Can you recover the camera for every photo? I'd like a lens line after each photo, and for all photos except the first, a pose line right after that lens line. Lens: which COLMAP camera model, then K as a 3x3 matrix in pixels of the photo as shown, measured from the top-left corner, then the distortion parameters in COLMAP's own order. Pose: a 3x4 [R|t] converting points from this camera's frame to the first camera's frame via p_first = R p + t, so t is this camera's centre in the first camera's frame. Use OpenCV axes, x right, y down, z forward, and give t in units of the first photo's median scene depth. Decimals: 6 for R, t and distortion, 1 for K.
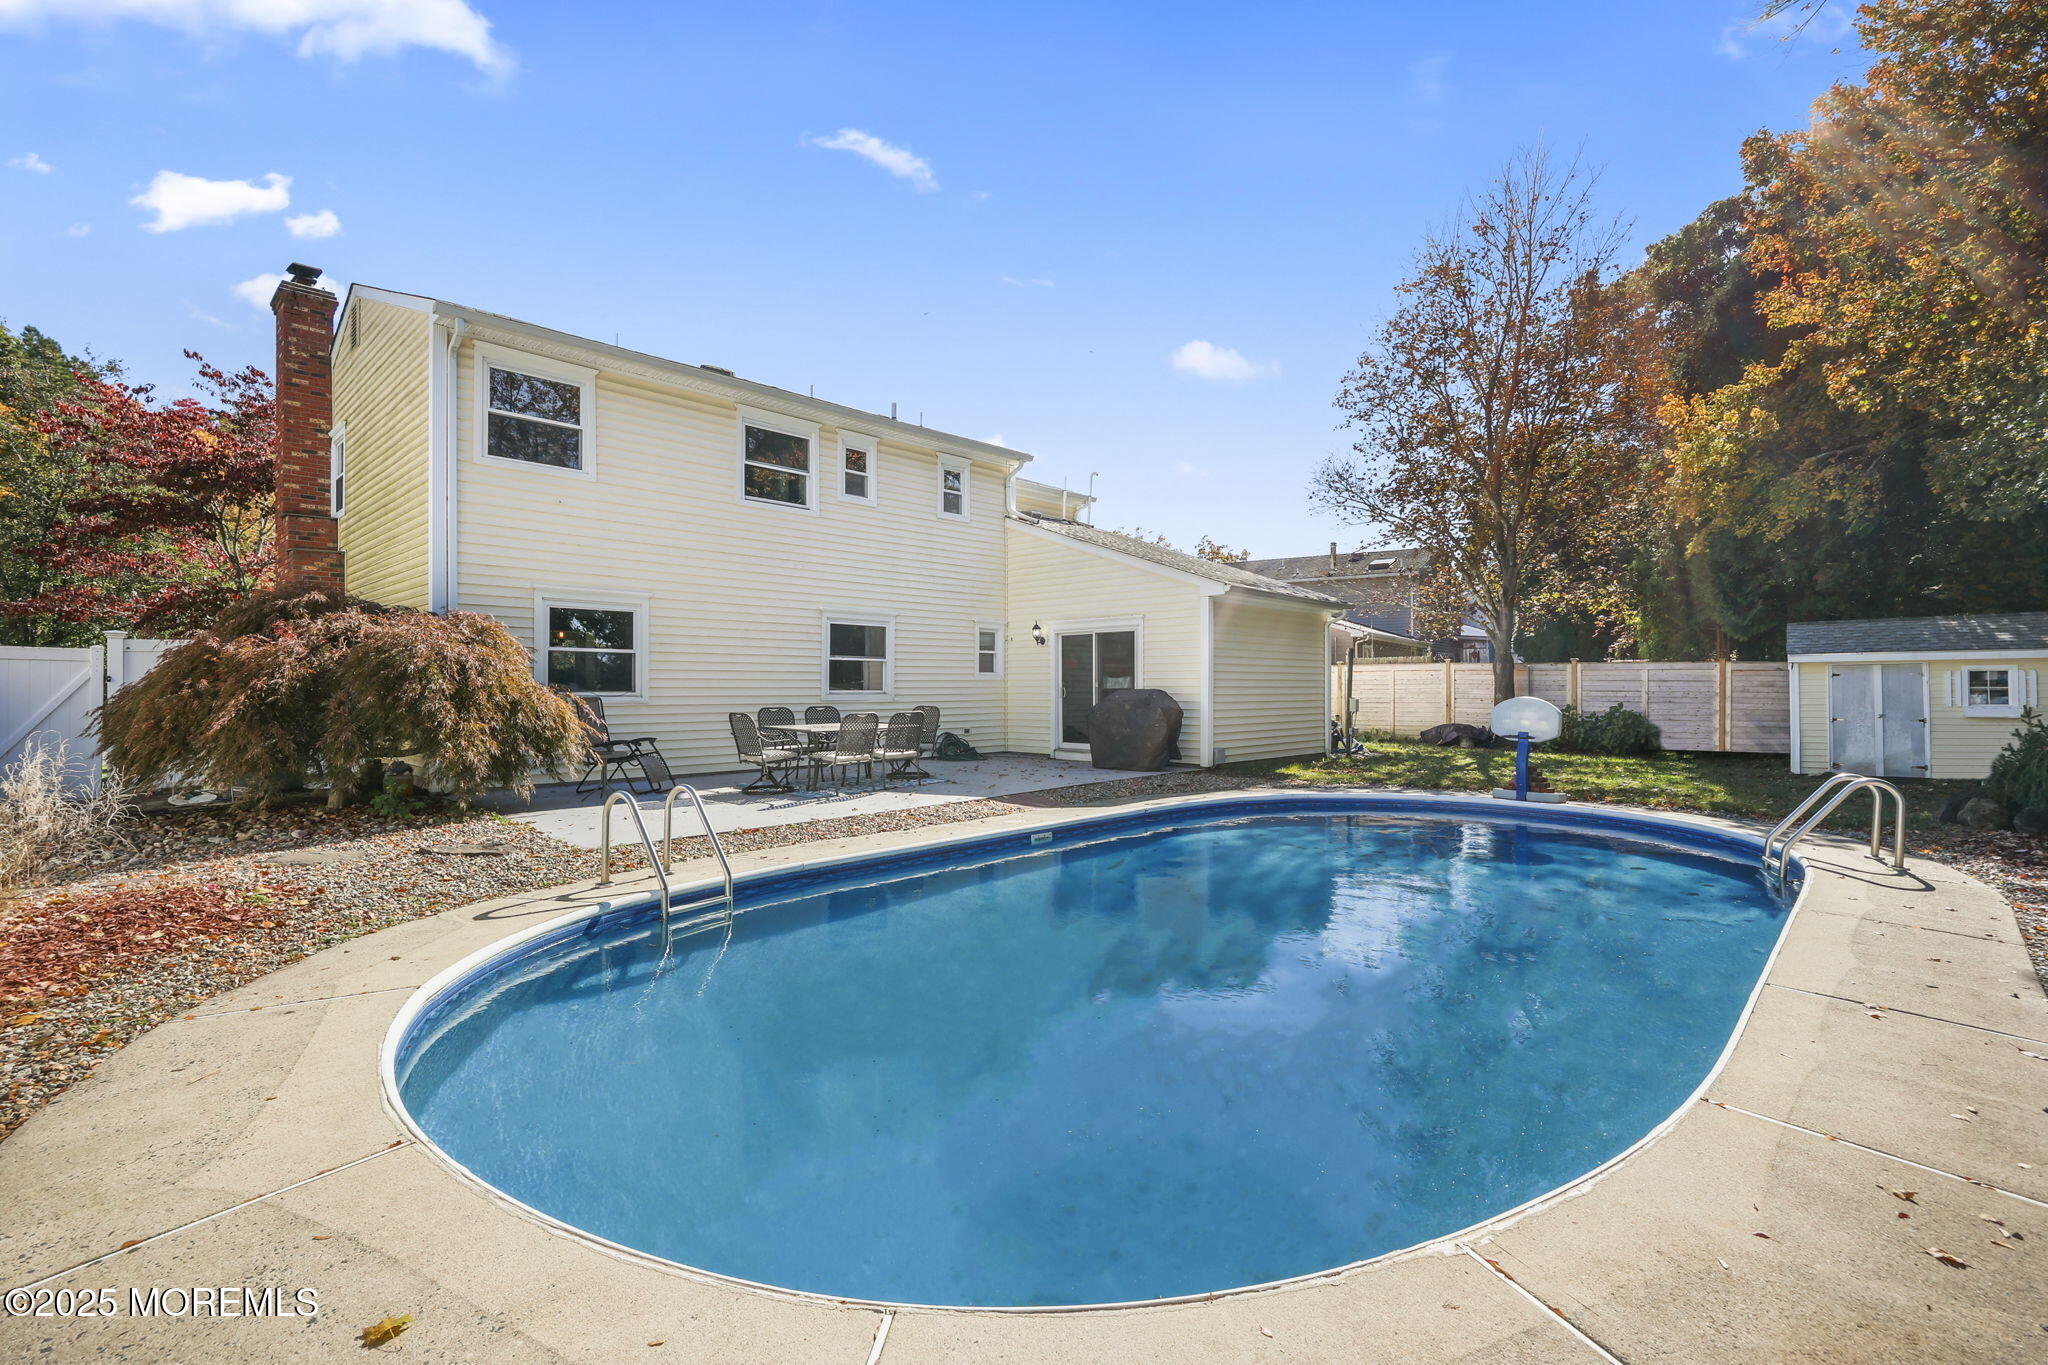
lens RADIAL K [[829.8, 0, 1024.0], [0, 829.8, 682.5], [0, 0, 1]] dist [-0.000634, -0.000057]
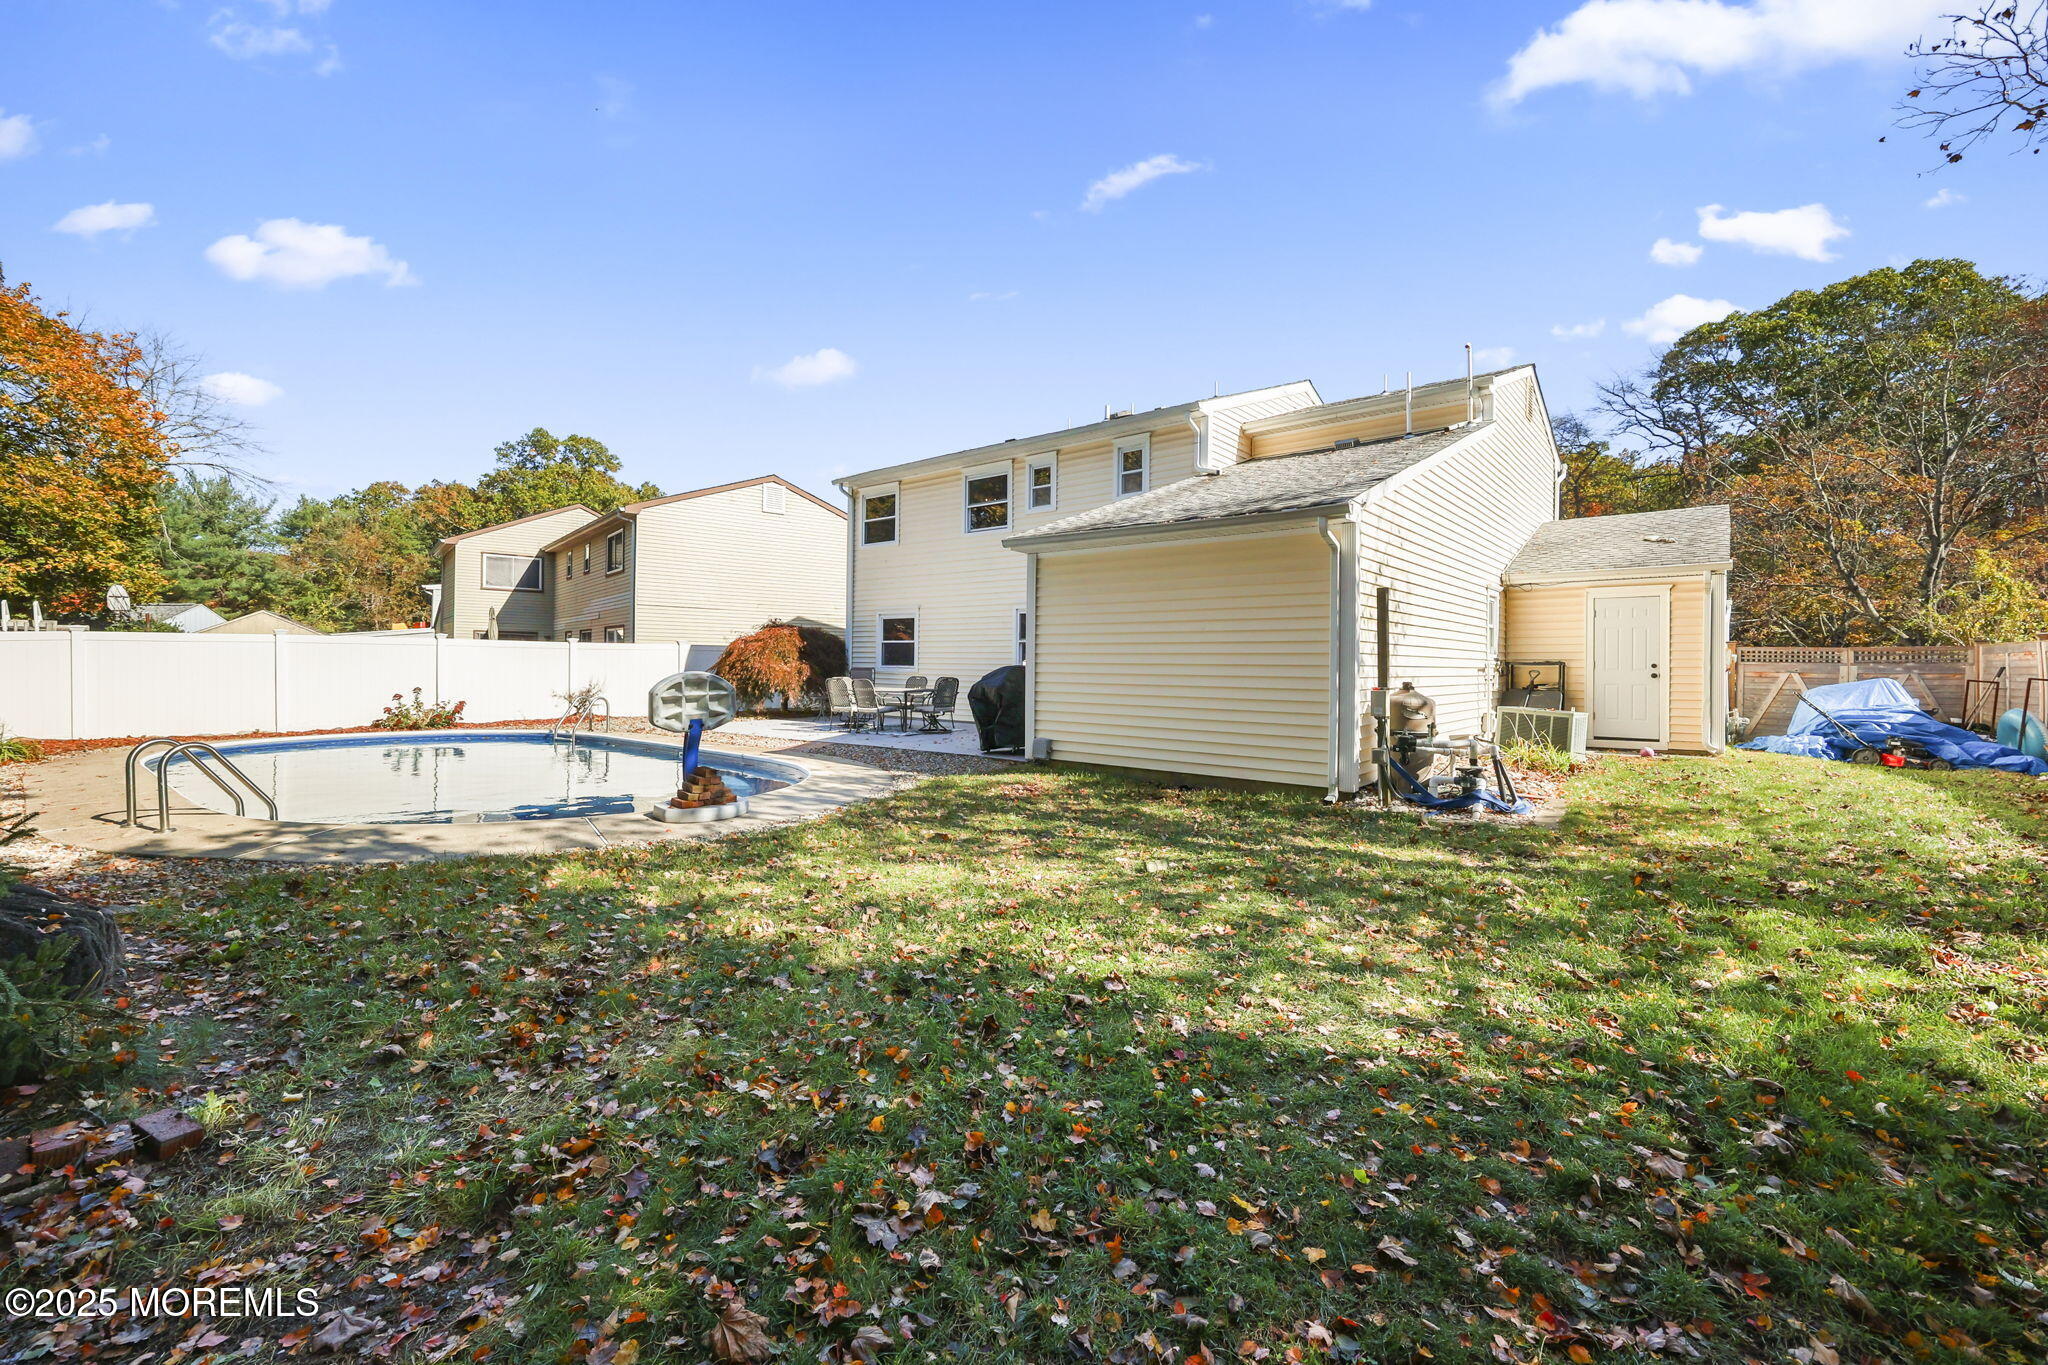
lens RADIAL K [[830.8, 0, 1024.9], [0, 830.8, 671.3], [0, 0, 1]] dist [-0.000562, 0.000366]
pose [[0.109162, 0.007589, -0.993995, 1.121296], [-0.013946, 0.999884, 0.006102, 0.008853], [0.993926, 0.013196, 0.109255, 0.957967]]
